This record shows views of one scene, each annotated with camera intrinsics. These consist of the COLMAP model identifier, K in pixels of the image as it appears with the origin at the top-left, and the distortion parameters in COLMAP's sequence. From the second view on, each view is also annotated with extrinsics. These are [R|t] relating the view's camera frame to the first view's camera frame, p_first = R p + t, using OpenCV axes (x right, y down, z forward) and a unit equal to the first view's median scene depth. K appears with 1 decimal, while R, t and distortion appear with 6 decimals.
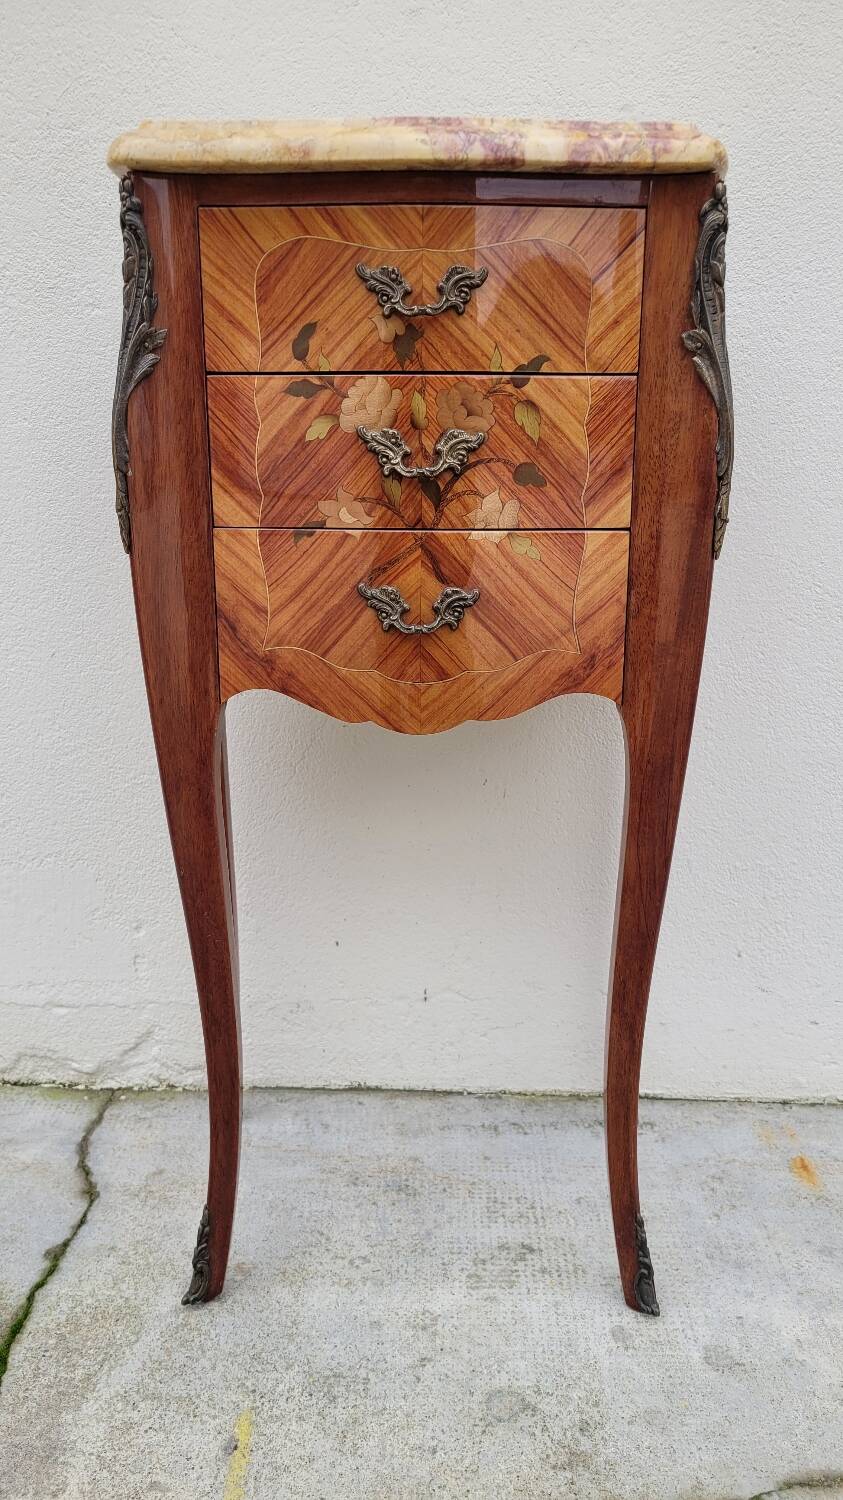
lens RADIAL K [[1130.6, 0, 434.9], [0, 1130.6, 758.5], [0, 0, 1]] dist [0.046501, -0.029311]
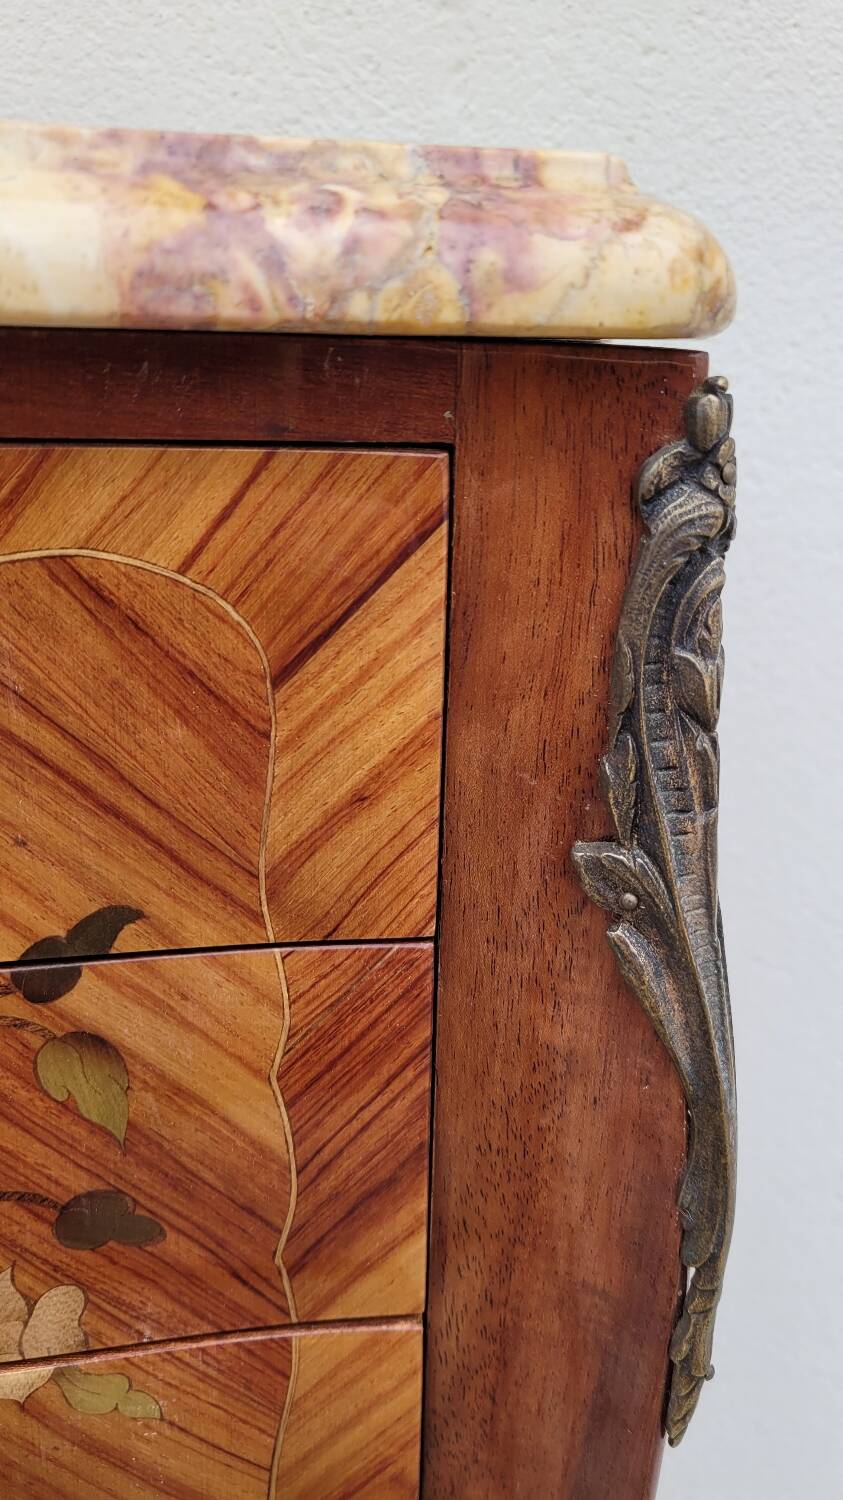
lens RADIAL K [[1167.8, 0, 426.2], [0, 1167.8, 729.3], [0, 0, 1]] dist [0.001453, -0.000864]
pose [[0.995294, -0.011959, 0.096163, 0.137751], [0.004375, 0.996889, 0.078694, -0.398732], [-0.096805, -0.077903, 0.992250, 0.648783]]
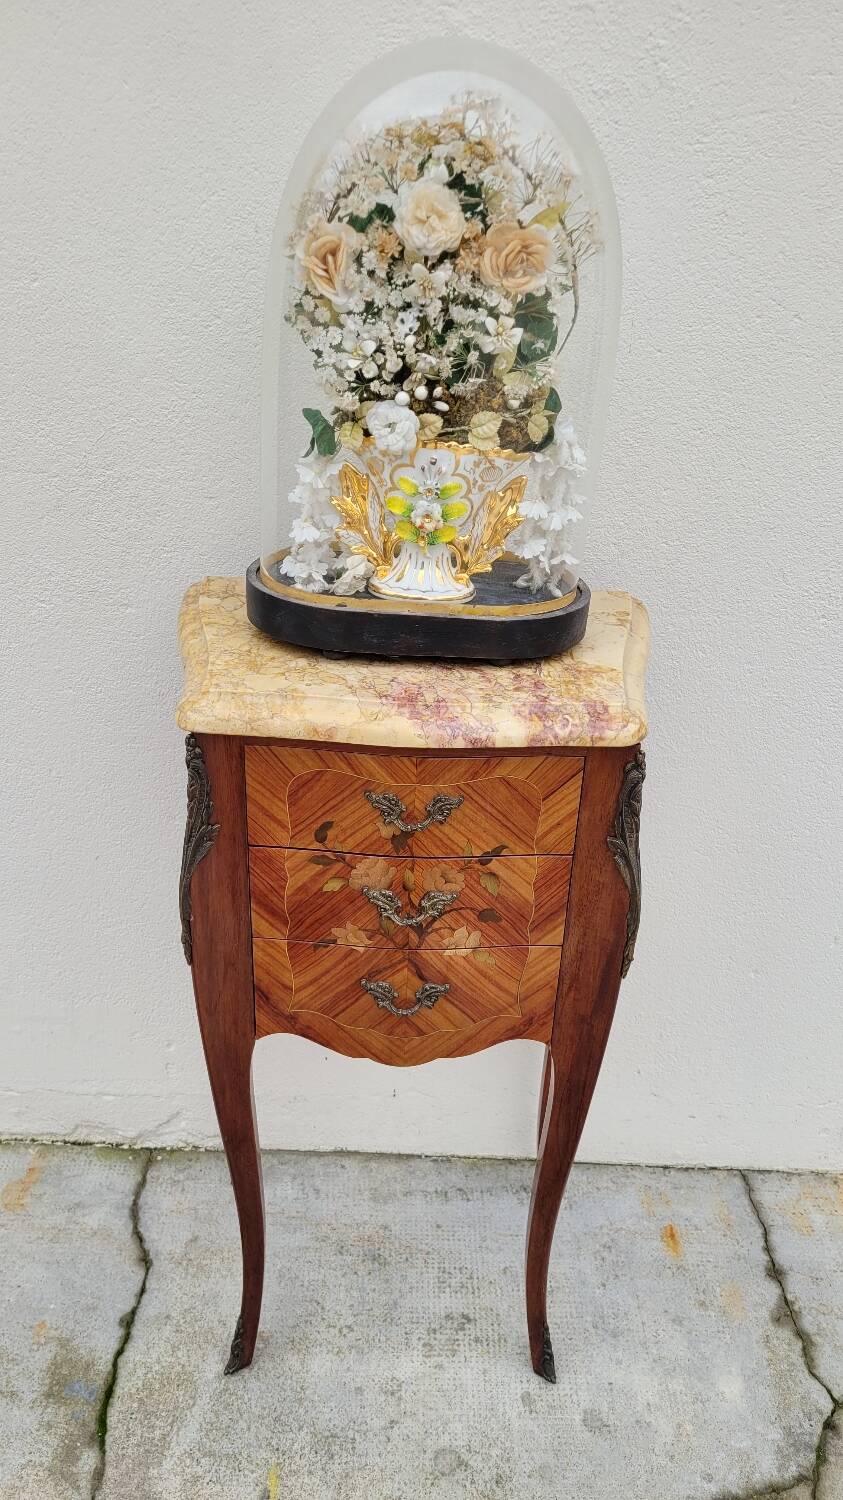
lens RADIAL K [[1132.1, 0, 421.3], [0, 1132.1, 758.1], [0, 0, 1]] dist [0.047247, -0.027167]
pose [[0.999248, 0.022245, 0.031755, -0.042472], [-0.029234, 0.970281, 0.240208, -0.723257], [-0.025467, -0.240956, 0.970202, -0.245454]]
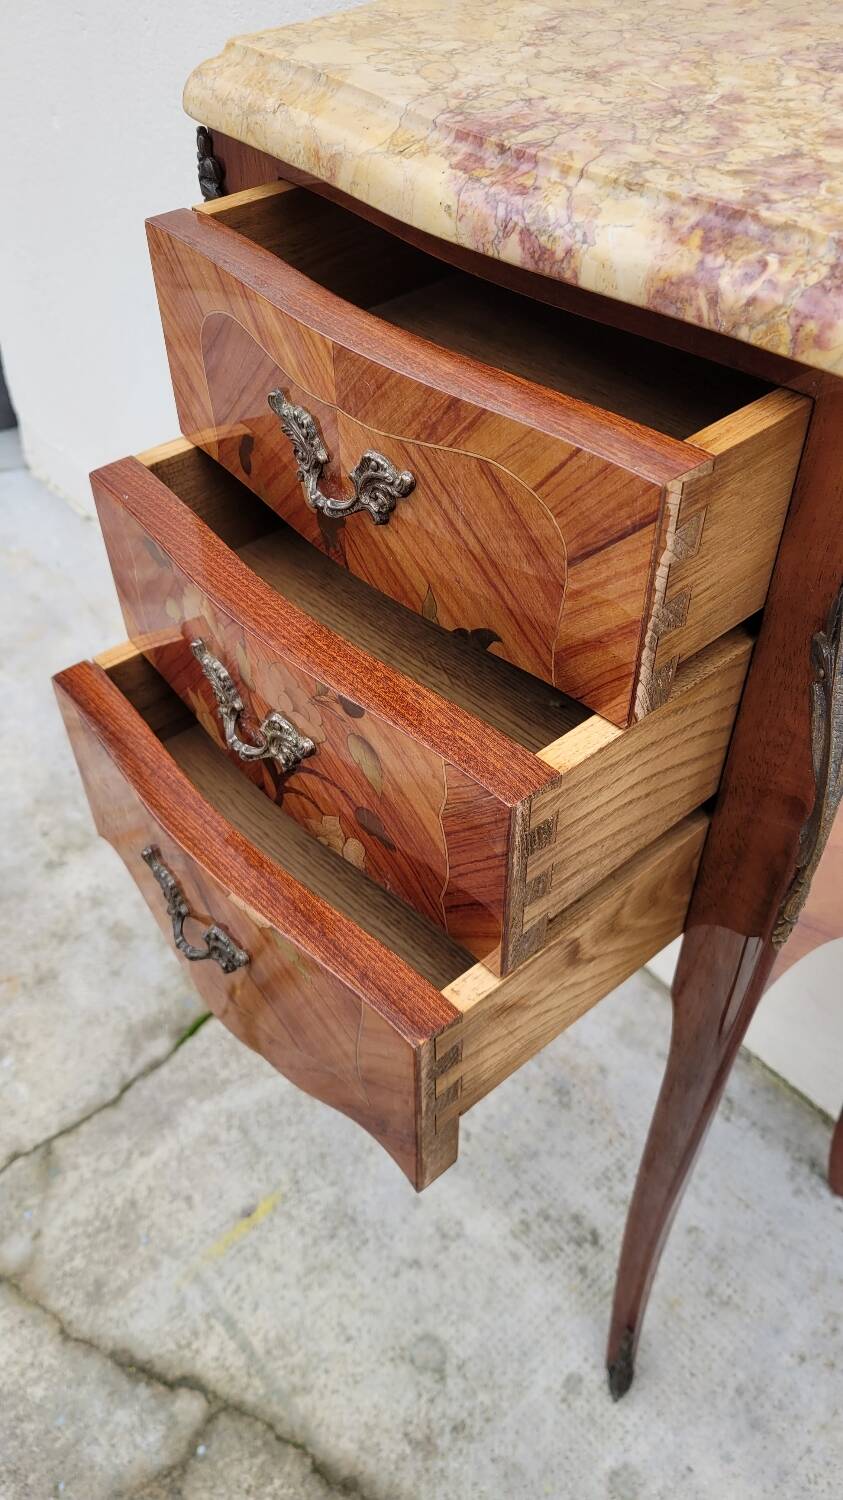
lens RADIAL K [[1147.2, 0, 421.6], [0, 1147.2, 755.6], [0, 0, 1]] dist [0.034884, -0.029911]
pose [[0.681320, 0.502894, -0.531883, 0.381171], [-0.173986, 0.817066, 0.549666, -0.552650], [0.711008, -0.281958, 0.644180, 0.461306]]
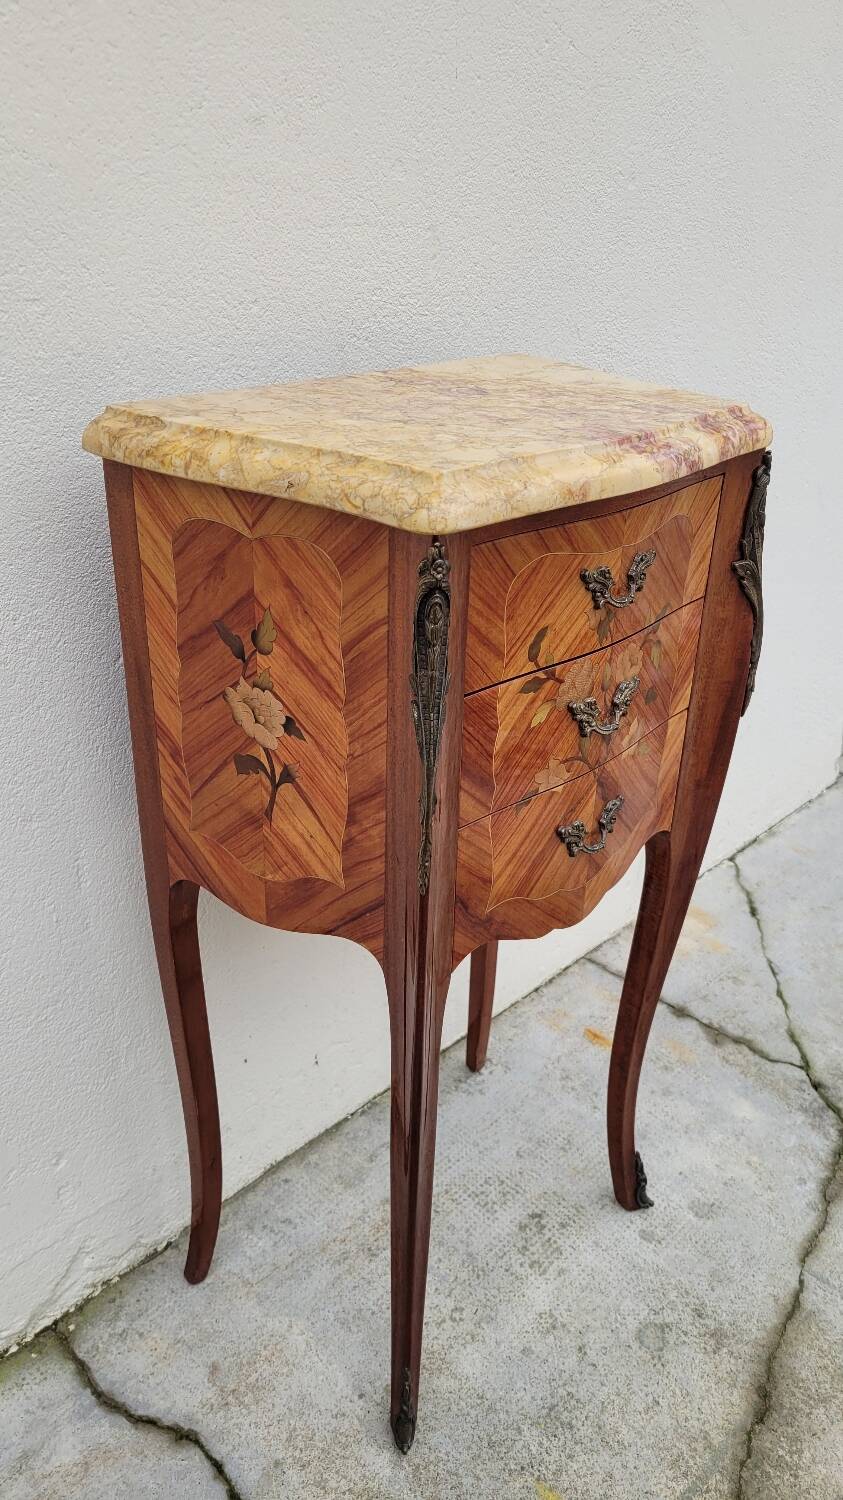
lens RADIAL K [[1131.7, 0, 440.1], [0, 1131.7, 729.2], [0, 0, 1]] dist [0.051656, -0.035549]
pose [[0.684478, -0.308903, 0.660355, -0.821196], [0.153332, 0.946533, 0.283838, -0.561998], [-0.712726, -0.093027, 0.695246, 0.323515]]
